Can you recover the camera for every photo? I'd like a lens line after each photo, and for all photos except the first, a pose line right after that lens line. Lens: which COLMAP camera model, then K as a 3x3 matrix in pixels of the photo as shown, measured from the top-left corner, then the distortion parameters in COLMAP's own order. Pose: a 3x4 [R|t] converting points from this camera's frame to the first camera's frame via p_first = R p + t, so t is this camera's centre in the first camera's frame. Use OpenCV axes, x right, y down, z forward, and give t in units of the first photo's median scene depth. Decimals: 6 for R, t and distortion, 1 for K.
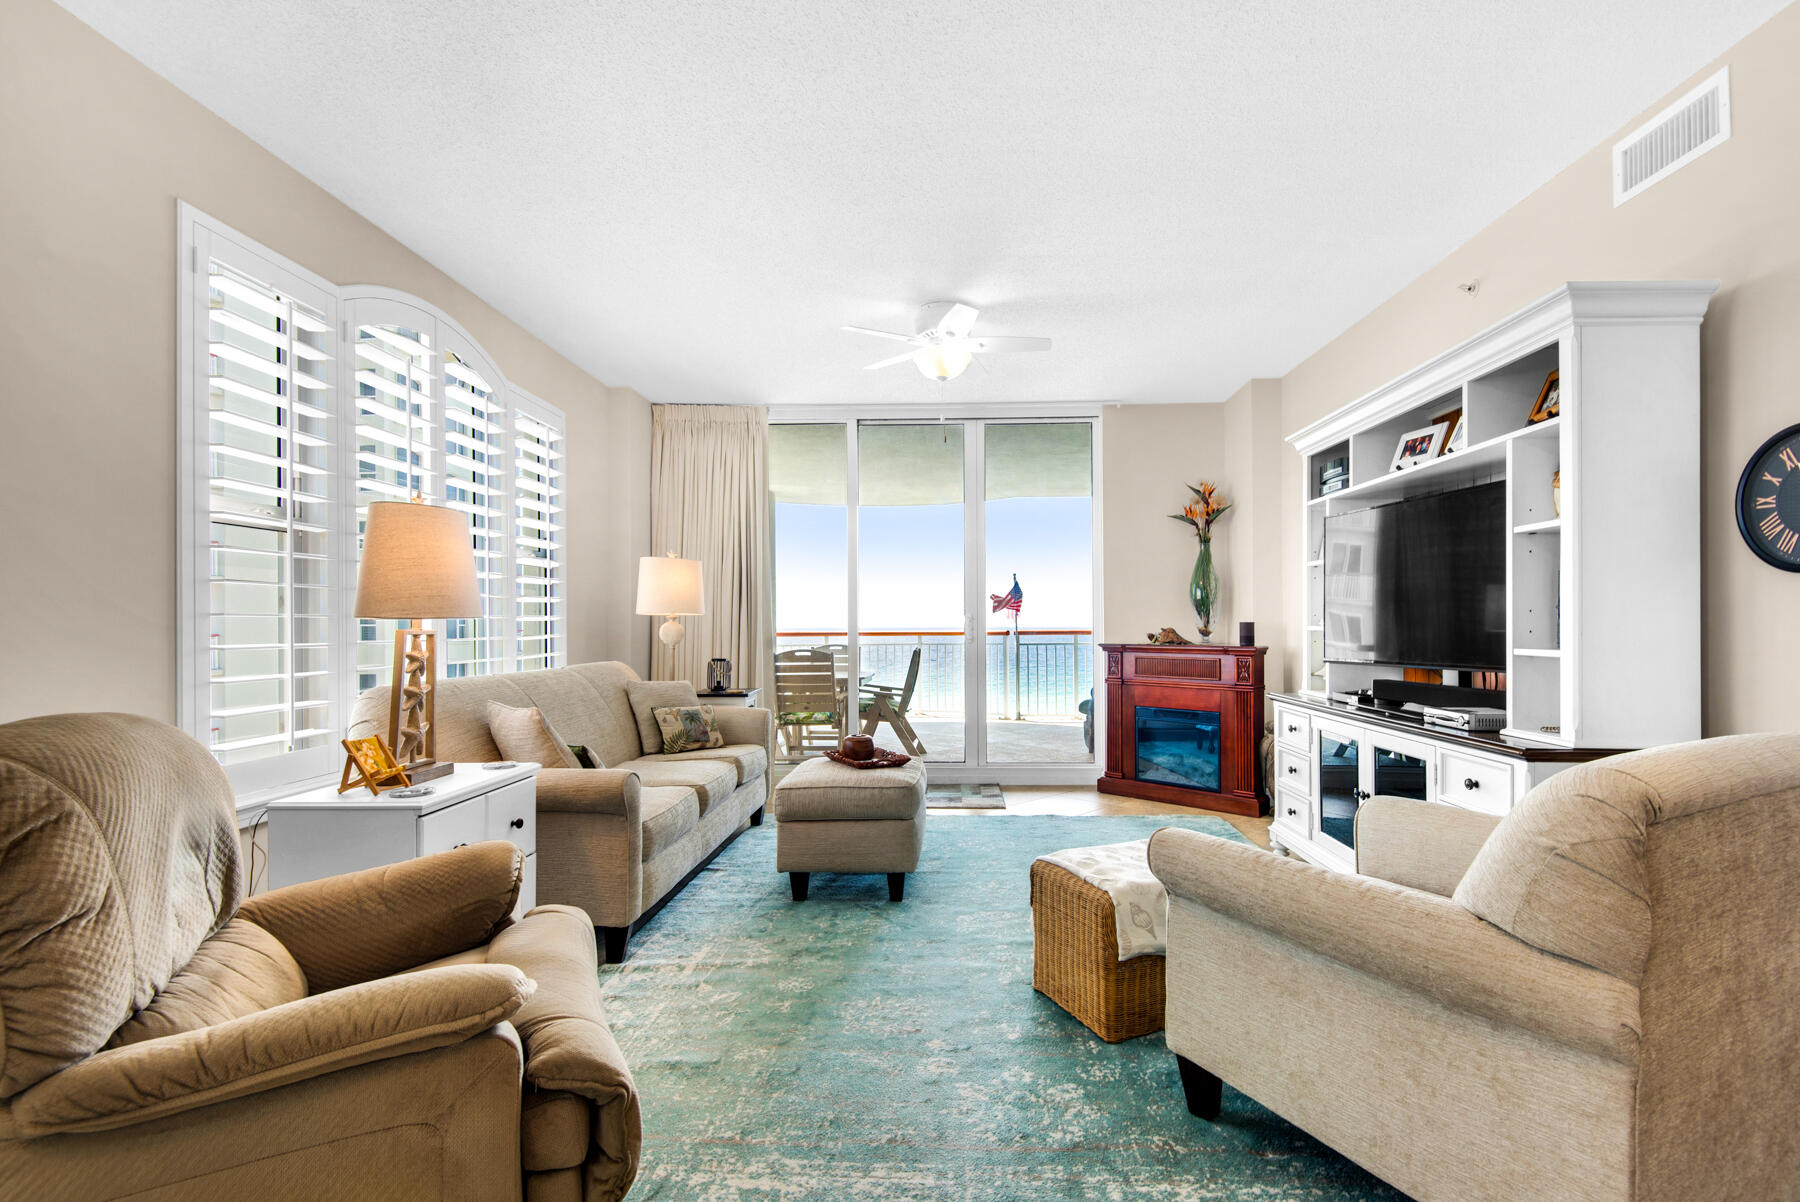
lens RADIAL K [[837.8, 0, 922.1], [0, 837.8, 621.5], [0, 0, 1]] dist [0.044931, -0.025209]
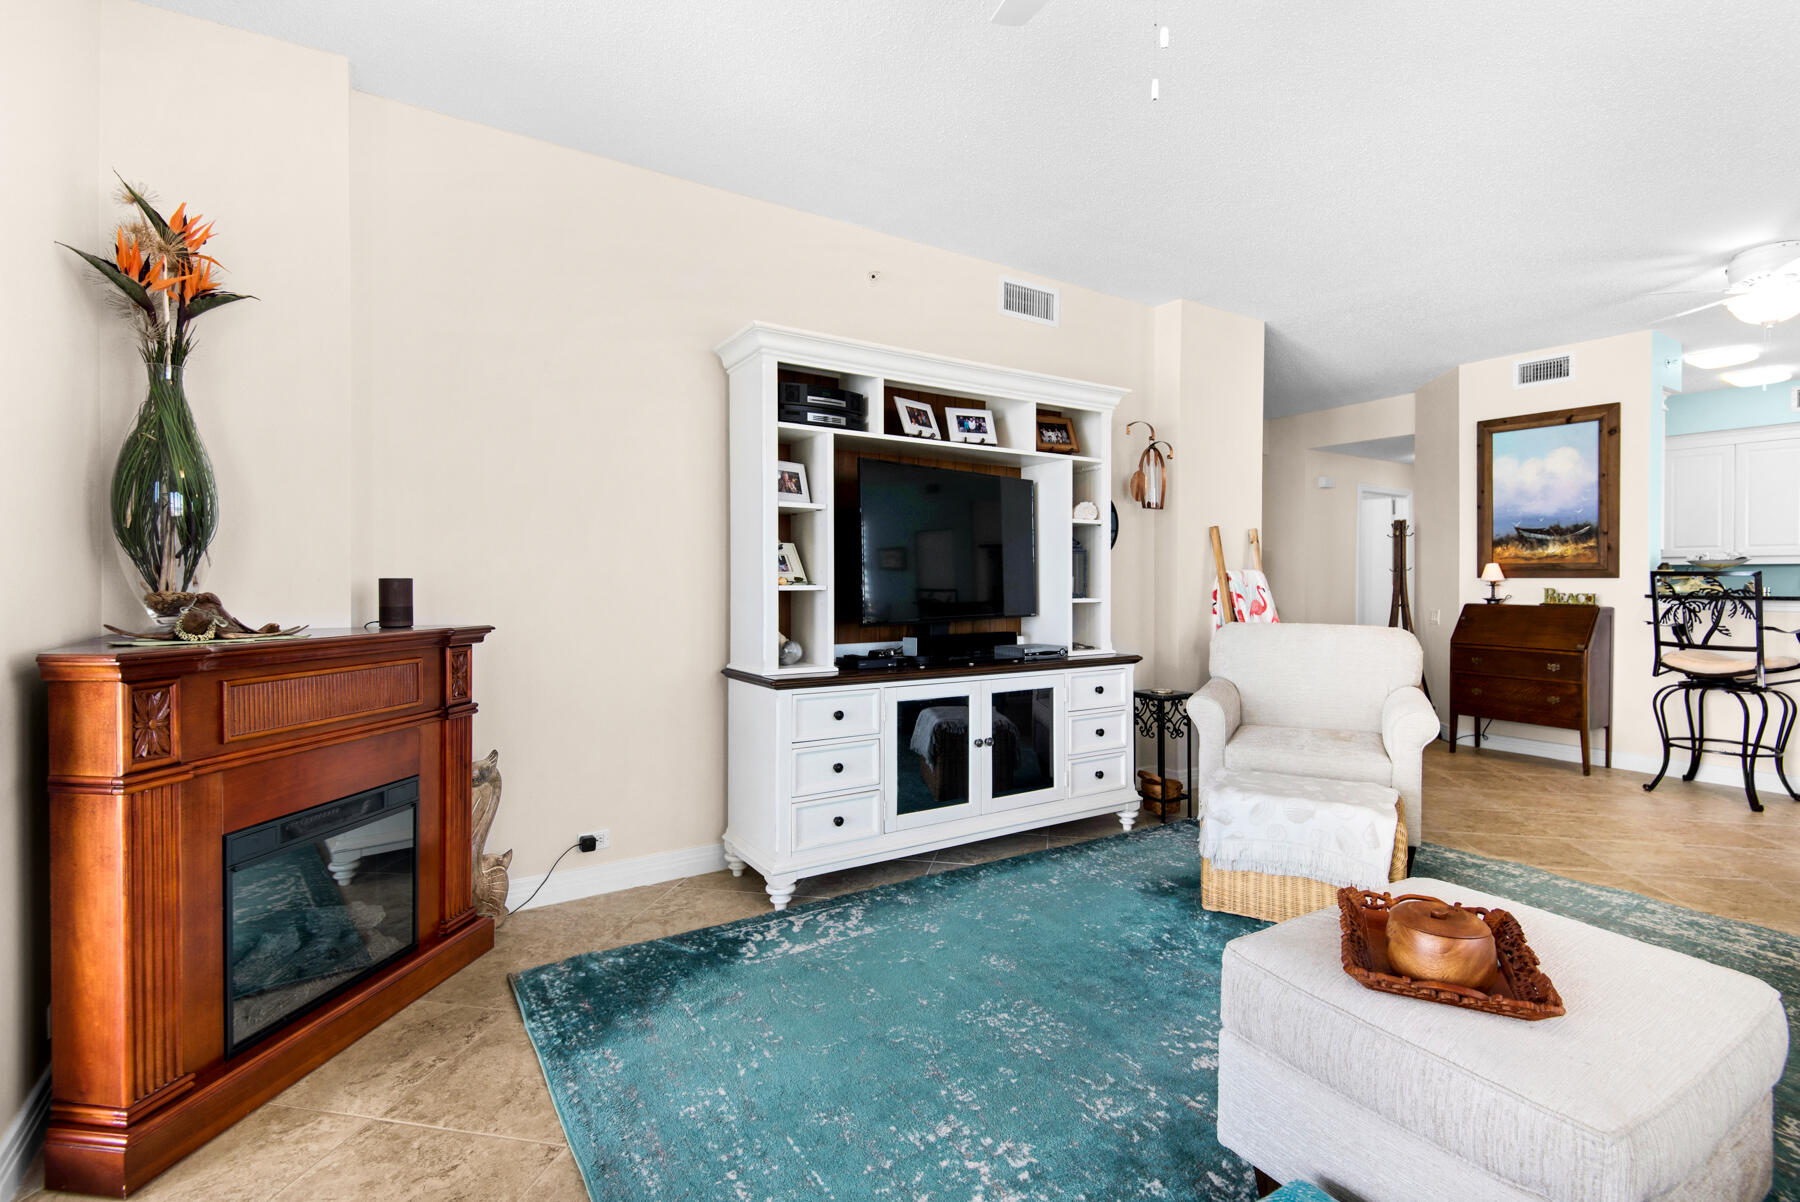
lens RADIAL K [[833.0, 0, 910.8], [0, 833.0, 585.7], [0, 0, 1]] dist [0.046250, -0.025197]
pose [[-0.576580, -0.005145, 0.817025, -0.272854], [-0.001669, 0.999986, 0.005119, 0.002170], [-0.817039, 0.001587, -0.576580, 1.600395]]
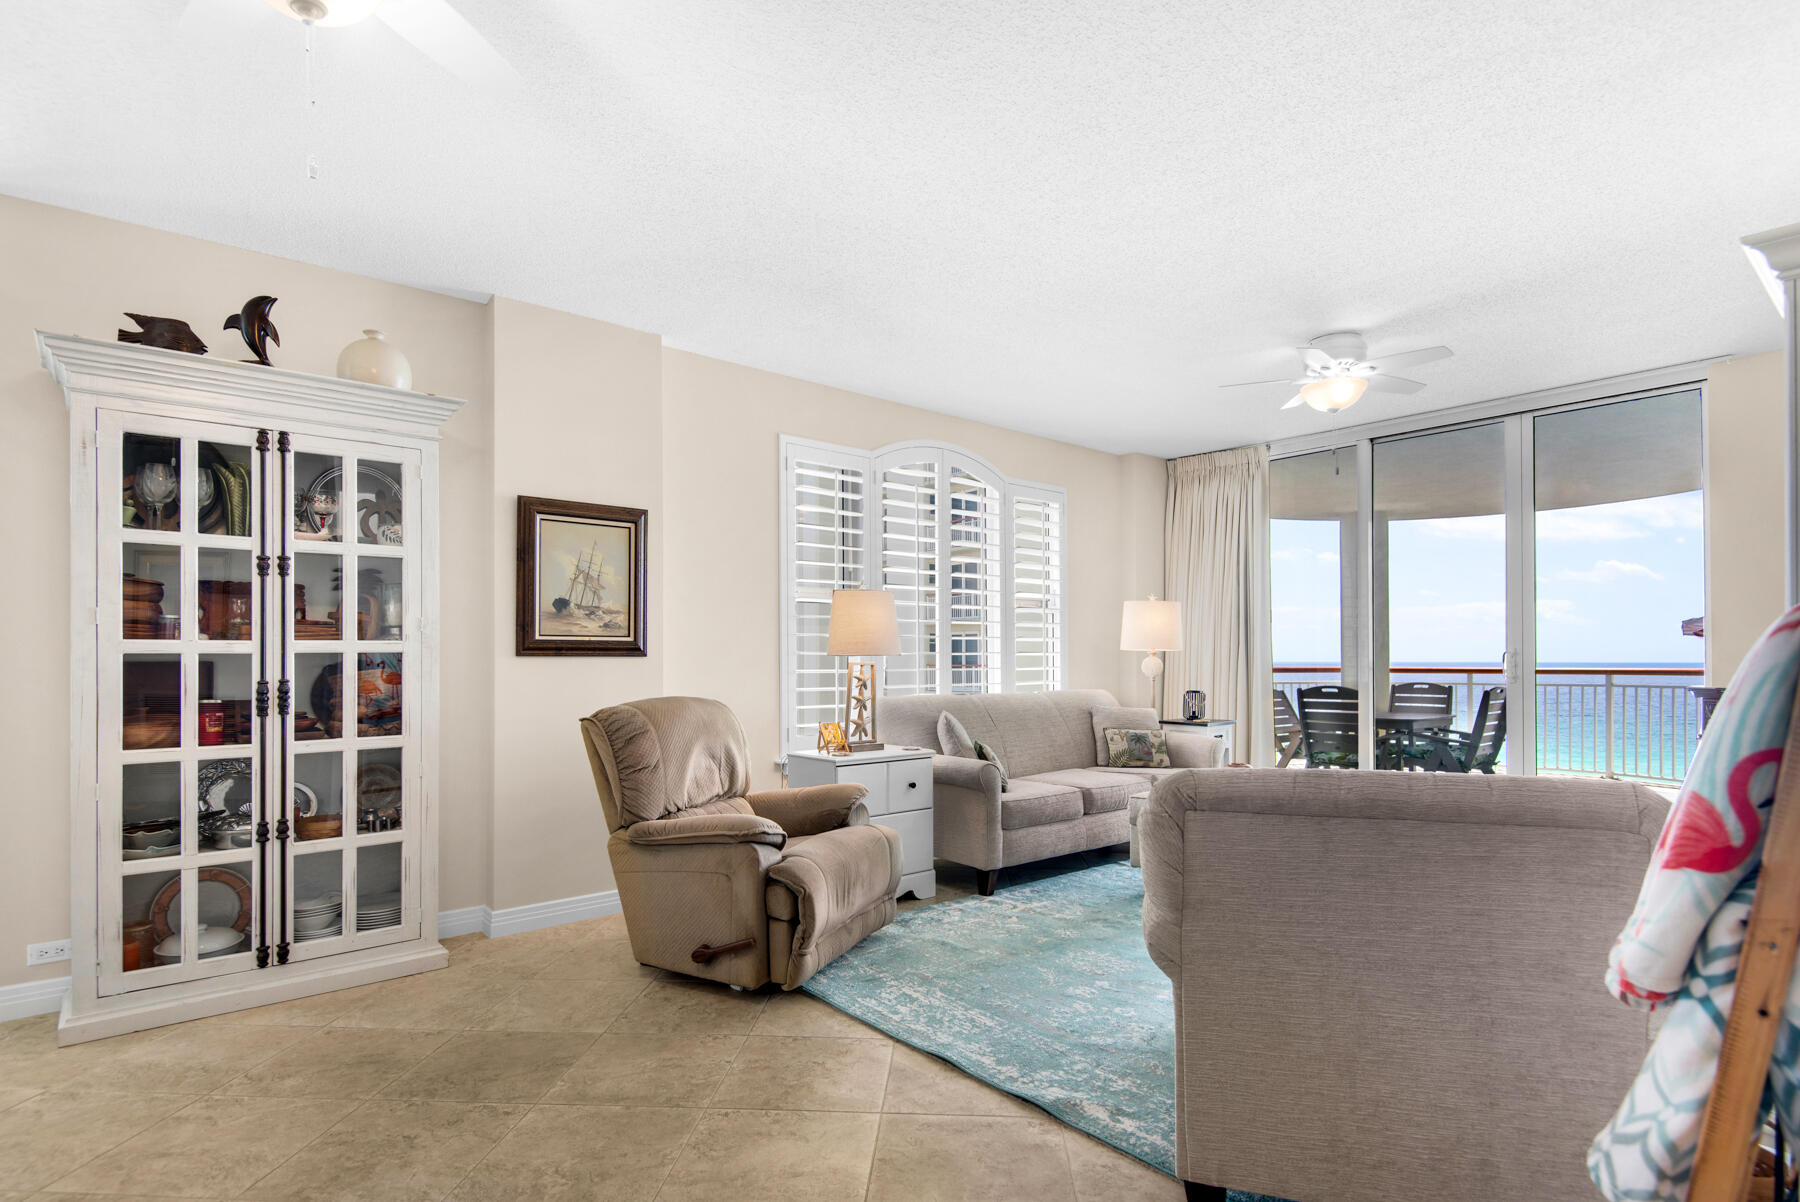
lens RADIAL K [[905.5, 0, 900.9], [0, 905.5, 662.4], [0, 0, 1]] dist [0.001812, -0.001391]
pose [[0.670735, 0.005941, -0.741673, 0.572170], [0.000238, 0.999966, 0.008226, -0.003518], [0.741697, -0.005695, 0.670711, -0.109433]]
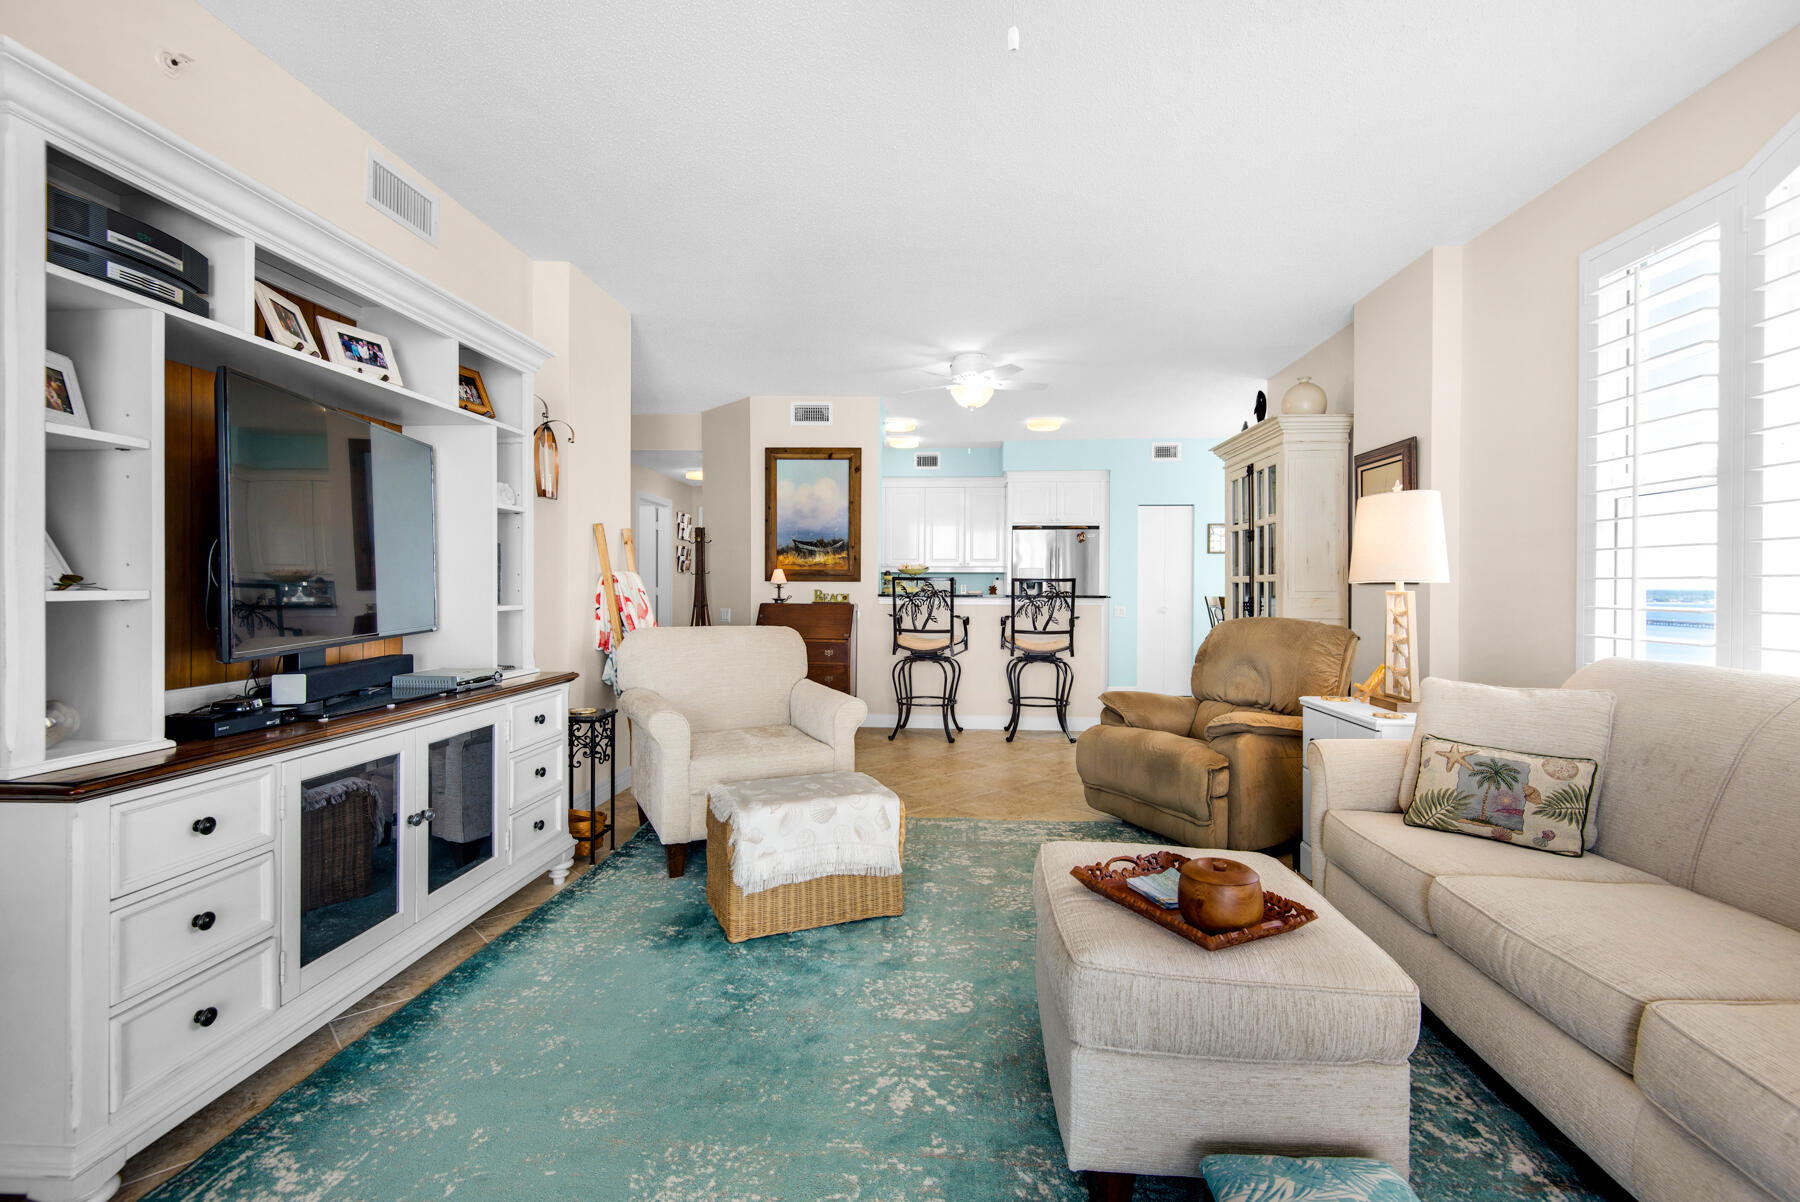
lens RADIAL K [[833.0, 0, 910.8], [0, 833.0, 585.7], [0, 0, 1]] dist [0.046250, -0.025197]
pose [[-0.999685, -0.002915, 0.024924, 0.072178], [-0.002902, 0.999996, 0.000539, 0.002062], [-0.024926, 0.000467, -0.999689, 1.640902]]
